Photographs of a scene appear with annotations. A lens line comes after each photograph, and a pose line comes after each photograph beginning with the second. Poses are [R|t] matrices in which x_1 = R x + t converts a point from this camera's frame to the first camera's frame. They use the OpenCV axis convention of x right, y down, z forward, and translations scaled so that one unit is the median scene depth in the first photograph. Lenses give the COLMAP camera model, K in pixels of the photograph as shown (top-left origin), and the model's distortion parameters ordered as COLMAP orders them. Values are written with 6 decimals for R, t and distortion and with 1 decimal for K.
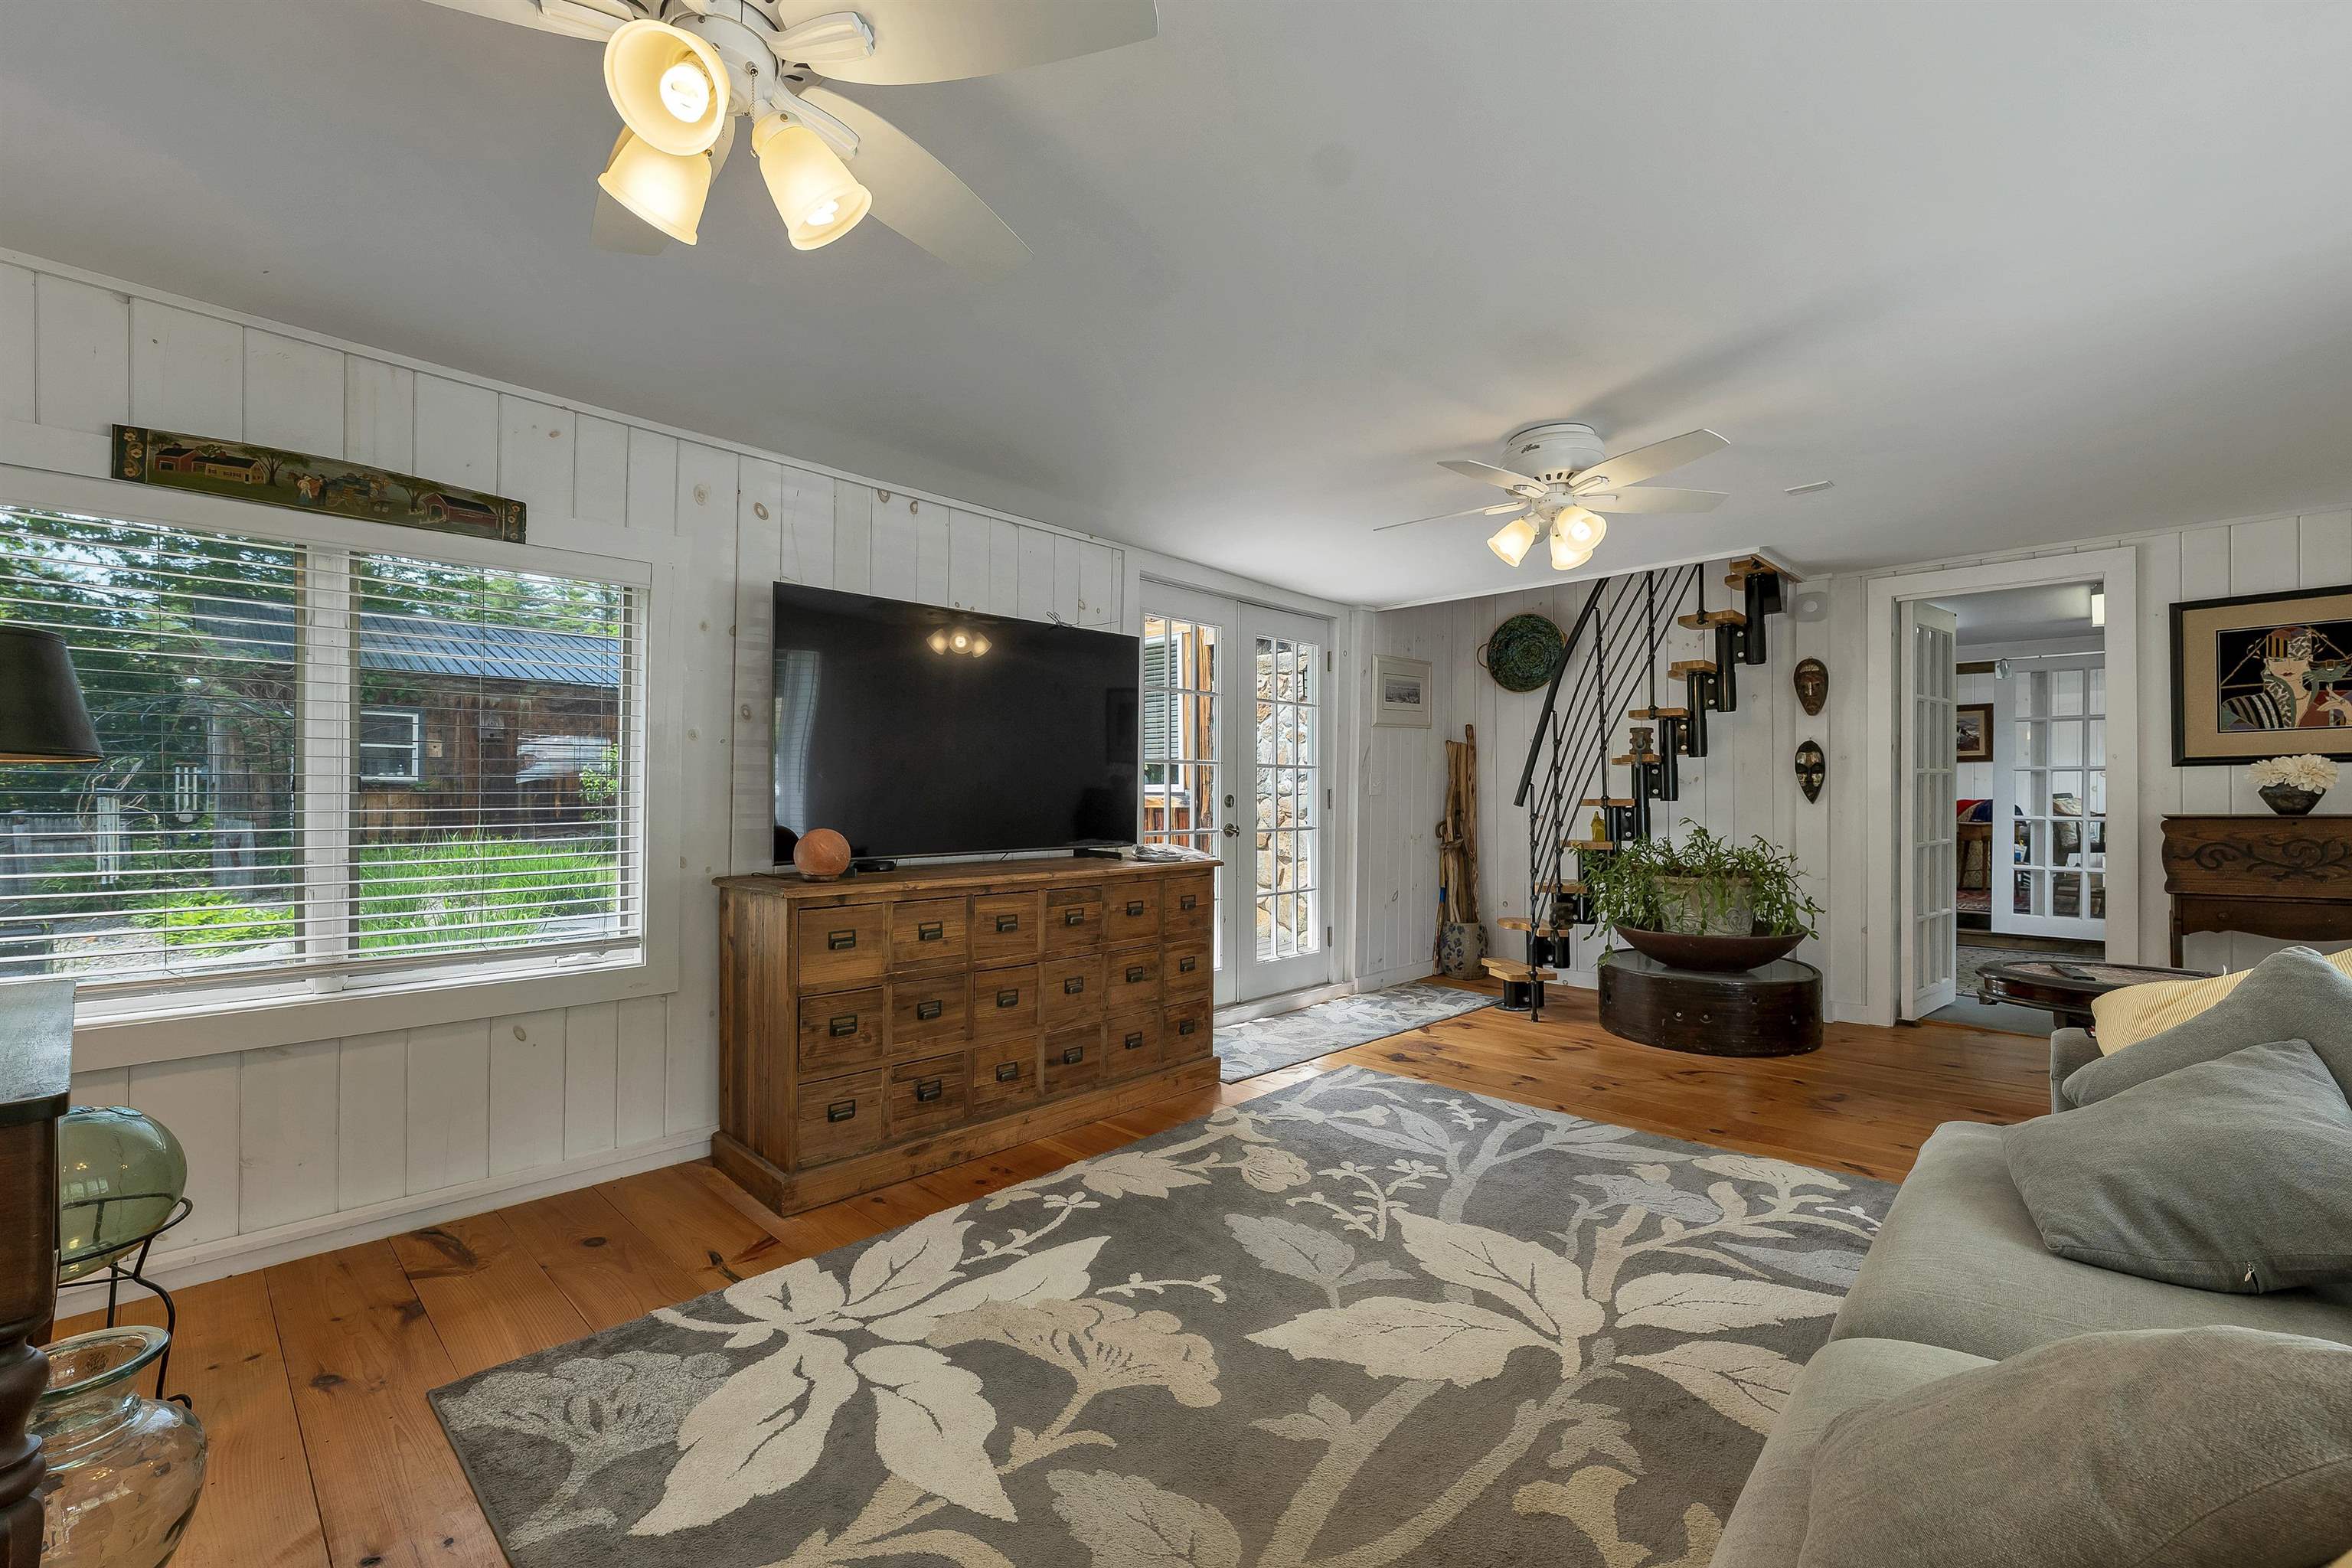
lens RADIAL K [[997.5, 0, 1194.2], [0, 997.5, 794.0], [0, 0, 1]] dist [0.001370, -0.000170]
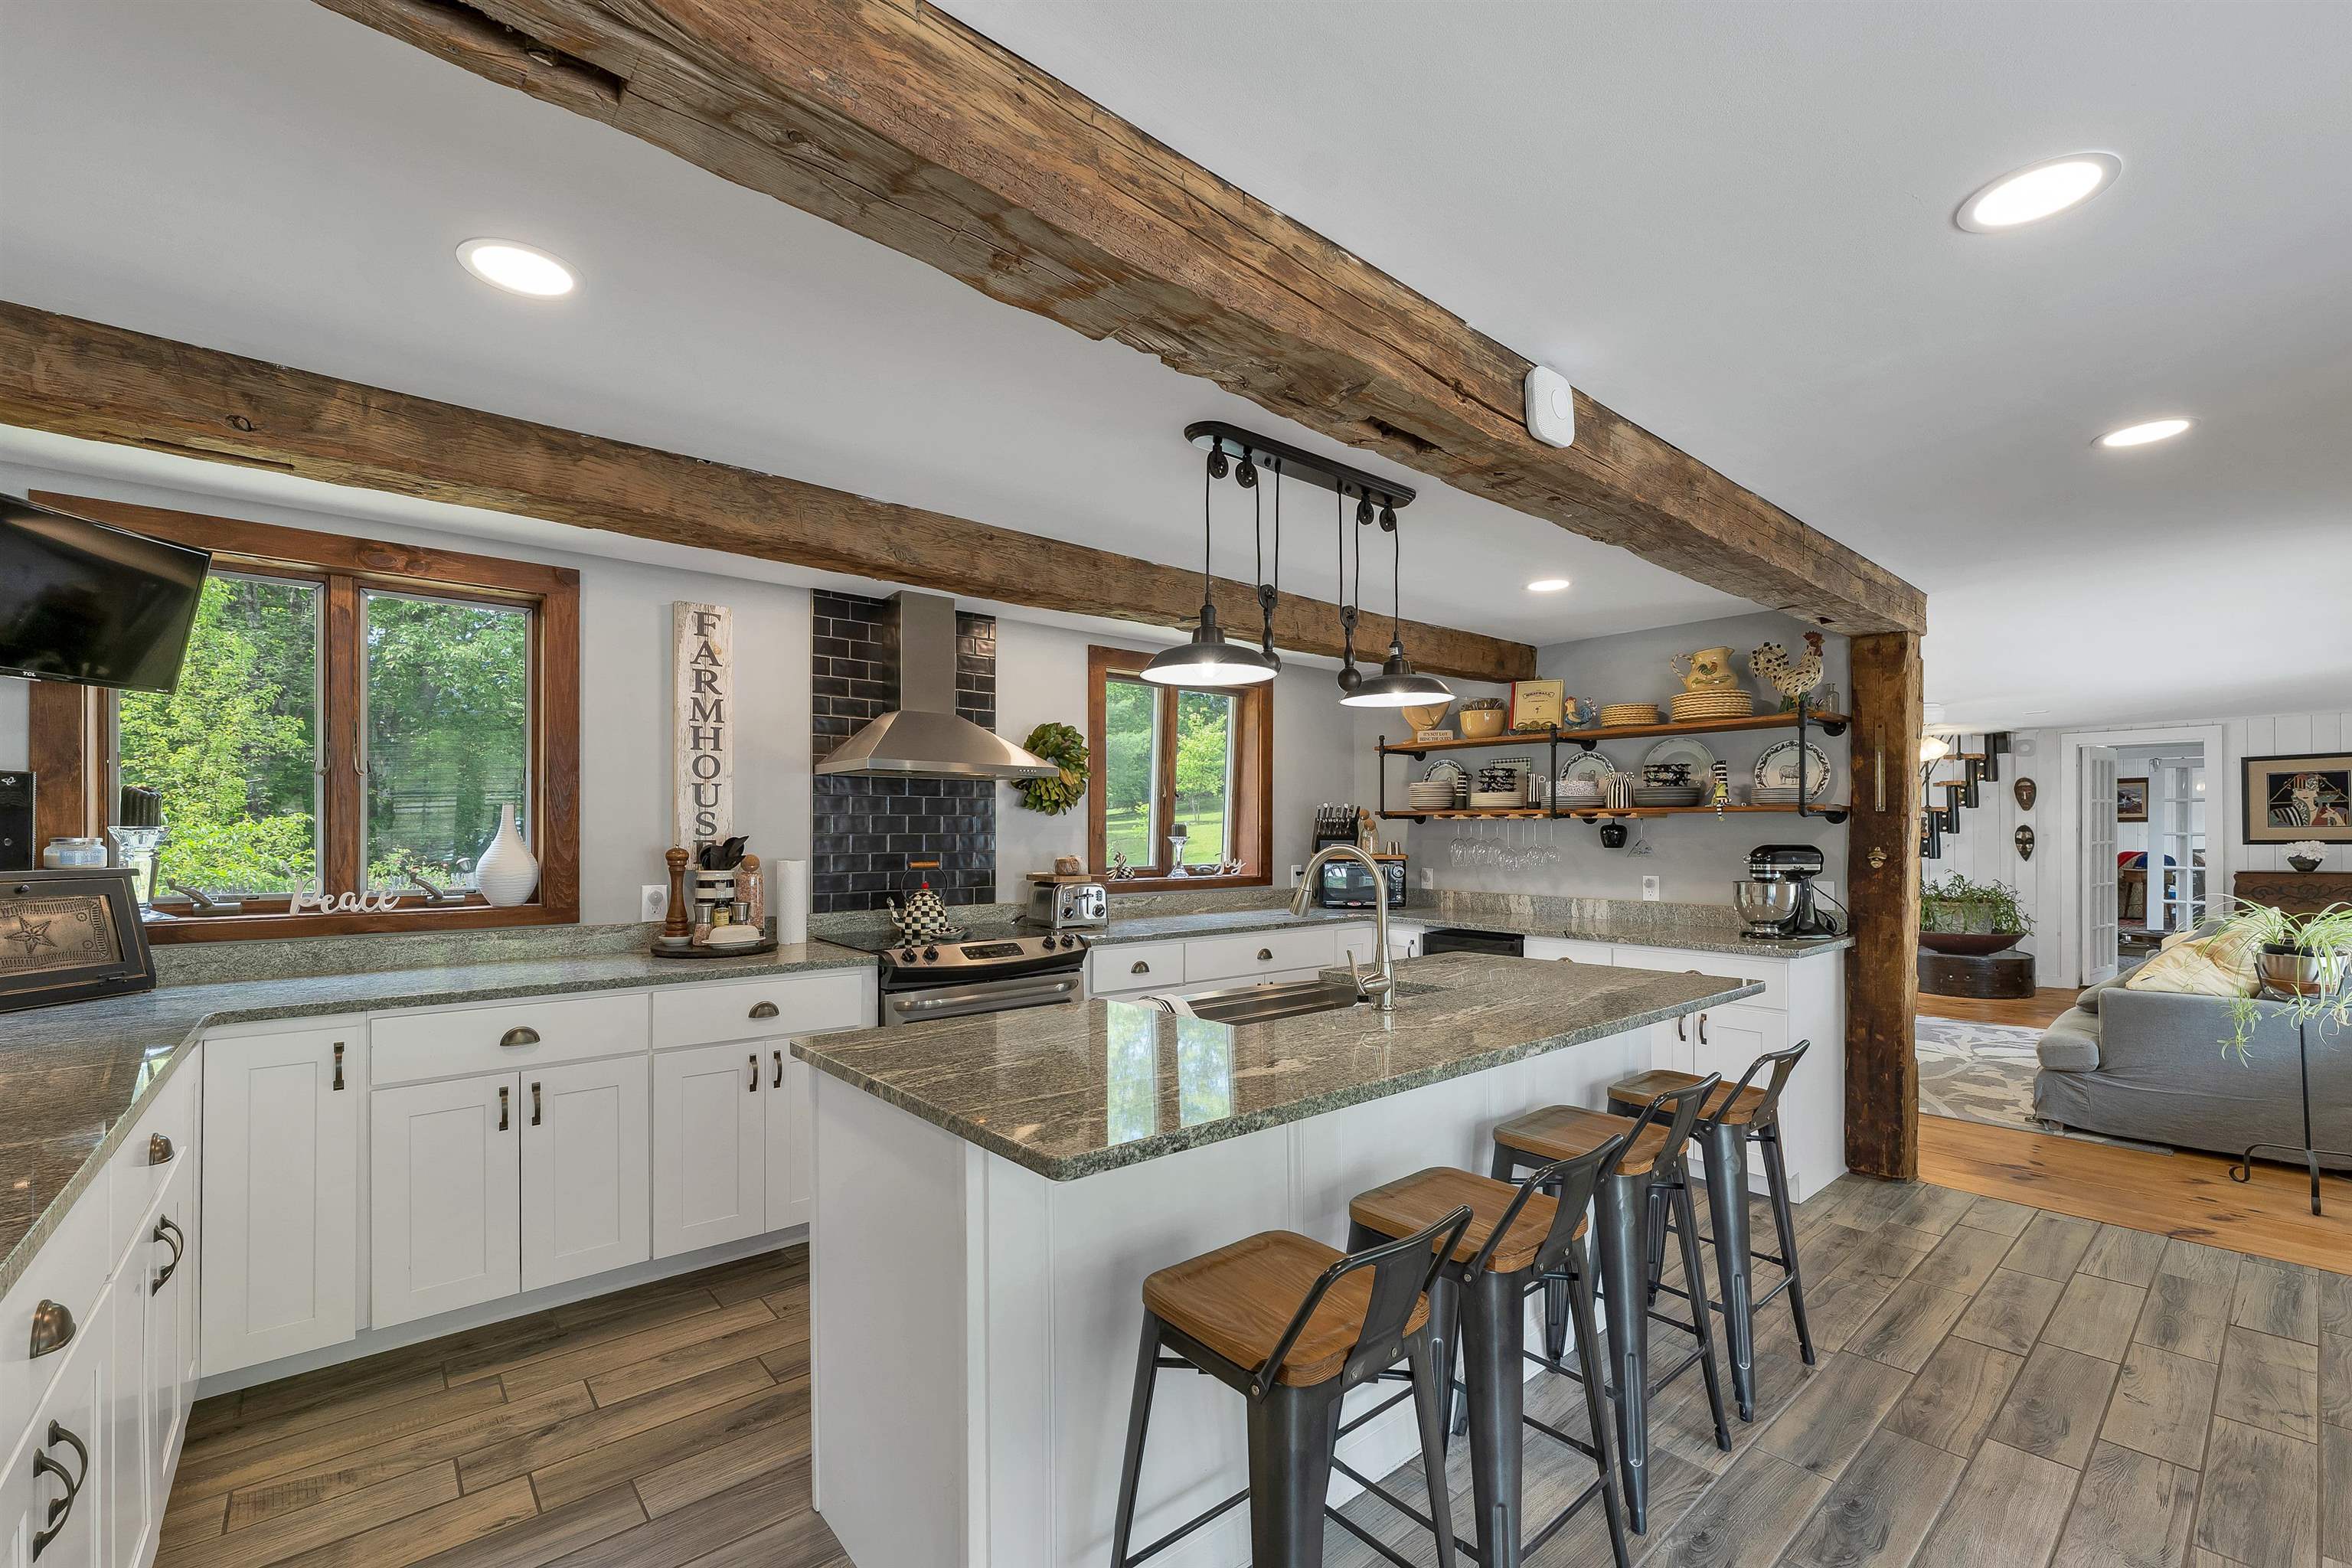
lens RADIAL K [[997.5, 0, 1175.2], [0, 997.5, 827.9], [0, 0, 1]] dist [0.001370, -0.000170]
pose [[0.994215, 0.001464, -0.107400, -1.025151], [-0.001269, 0.999997, 0.001889, -0.076284], [0.107402, -0.001742, 0.994214, -1.365897]]
